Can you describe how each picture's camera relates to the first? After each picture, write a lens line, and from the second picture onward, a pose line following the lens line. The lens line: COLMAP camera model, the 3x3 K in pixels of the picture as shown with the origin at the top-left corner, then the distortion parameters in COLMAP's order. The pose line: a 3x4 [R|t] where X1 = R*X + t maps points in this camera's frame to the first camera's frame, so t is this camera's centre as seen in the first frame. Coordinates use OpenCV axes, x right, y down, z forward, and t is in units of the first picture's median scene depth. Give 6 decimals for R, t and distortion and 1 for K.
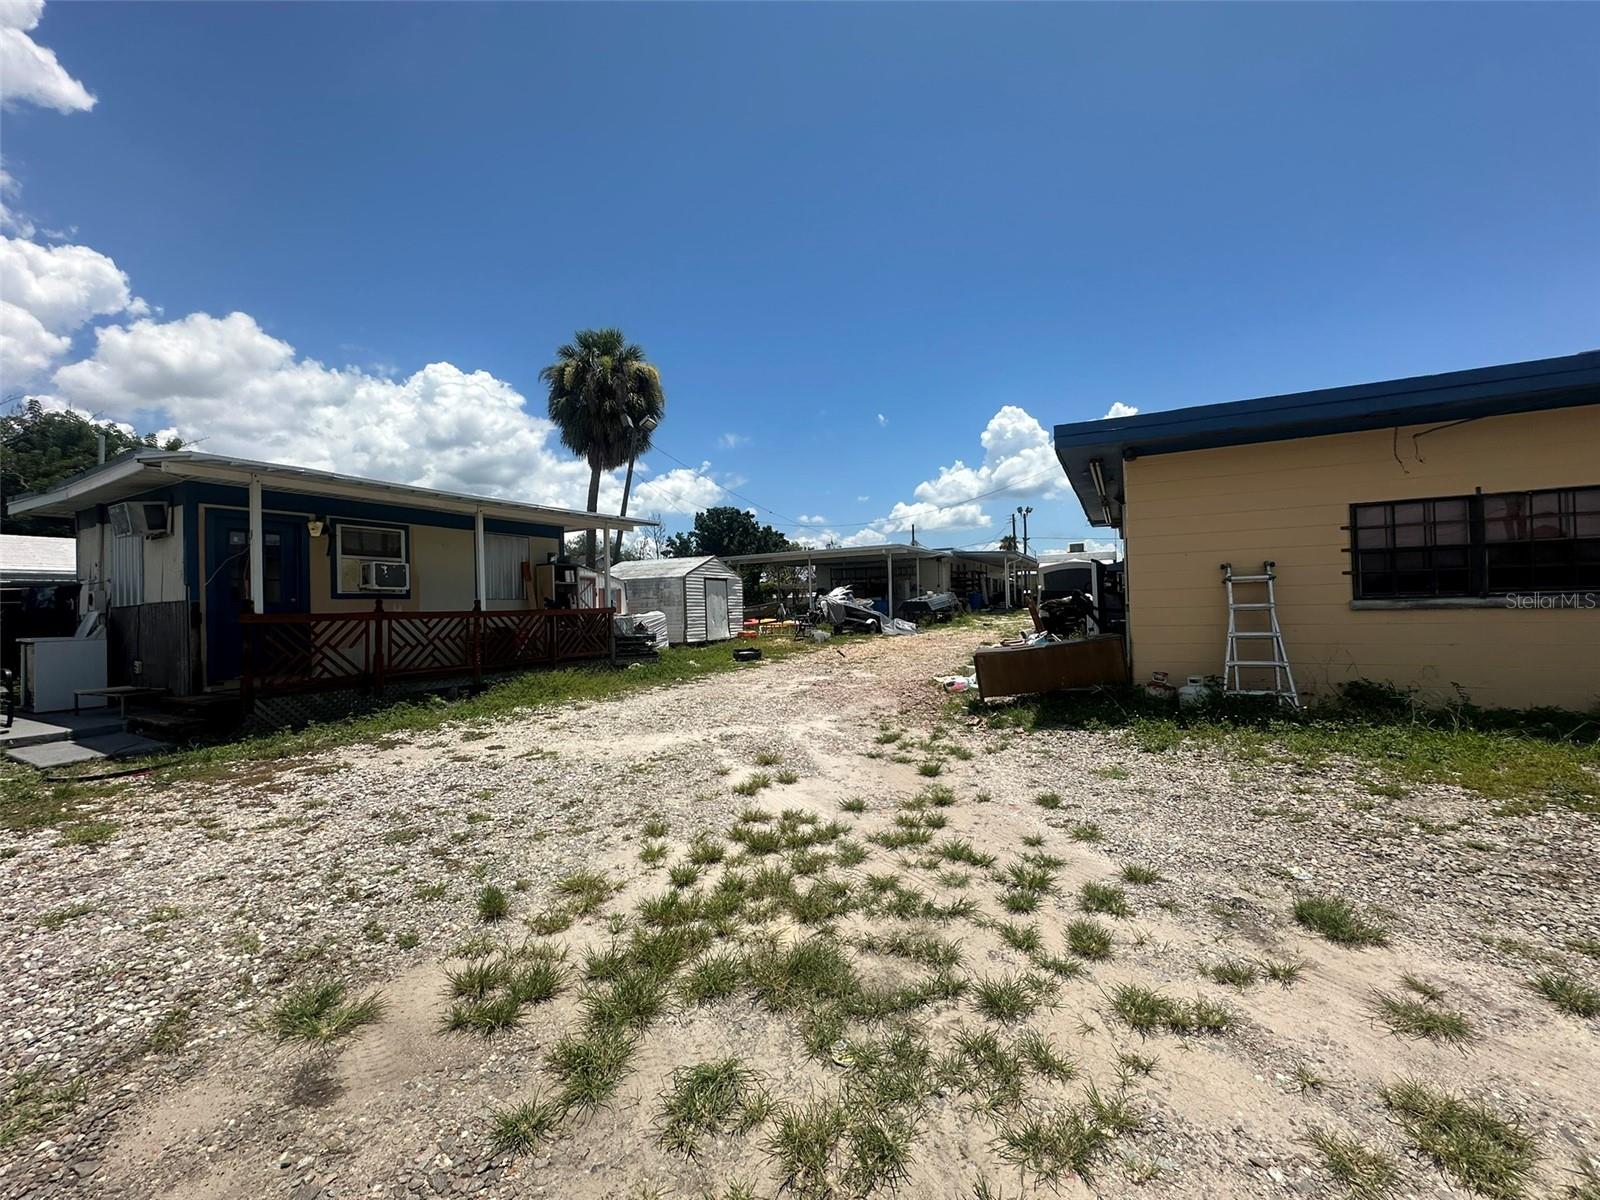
lens RADIAL K [[643.1, 0, 792.7], [0, 643.1, 609.2], [0, 0, 1]] dist [-0.000056, -0.001746]
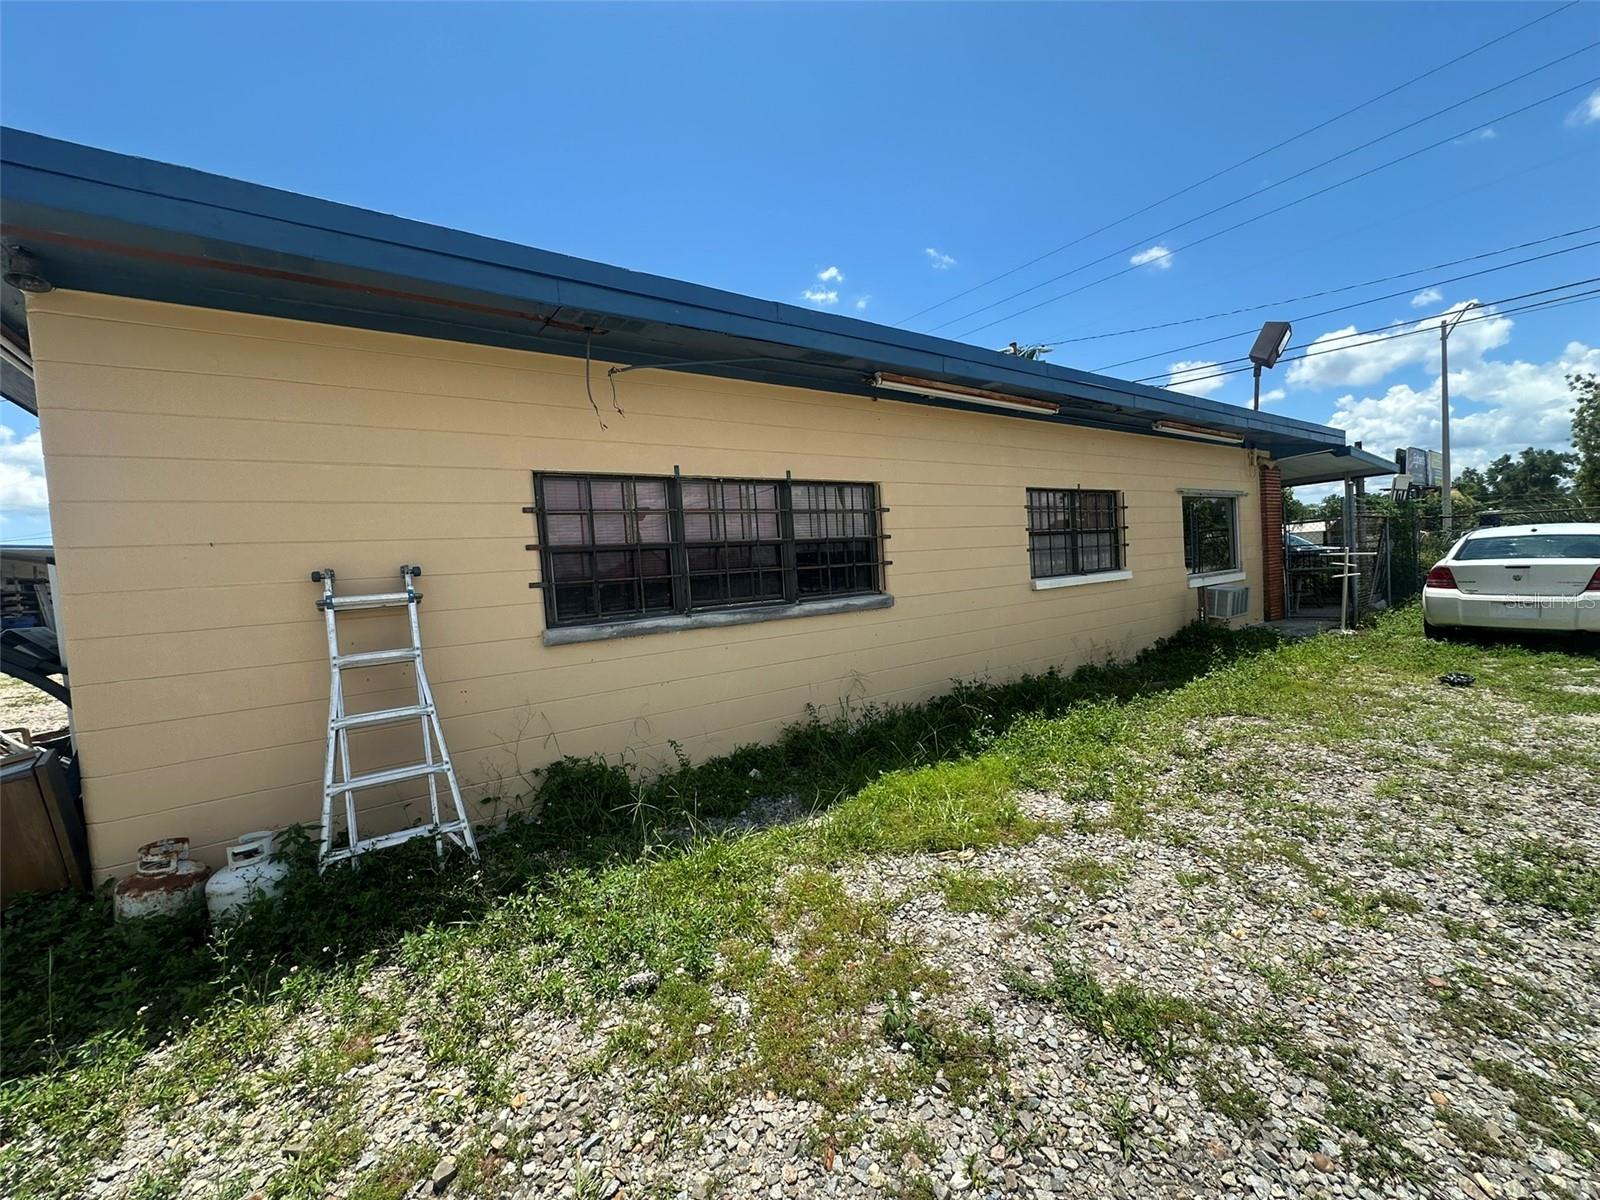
lens RADIAL K [[643.1, 0, 799.9], [0, 643.1, 603.3], [0, 0, 1]] dist [-0.000056, -0.001746]
pose [[0.476613, -0.059027, 0.877129, 0.450295], [0.040758, 0.998154, 0.045024, -0.056240], [-0.878168, 0.014291, 0.478139, 0.493027]]
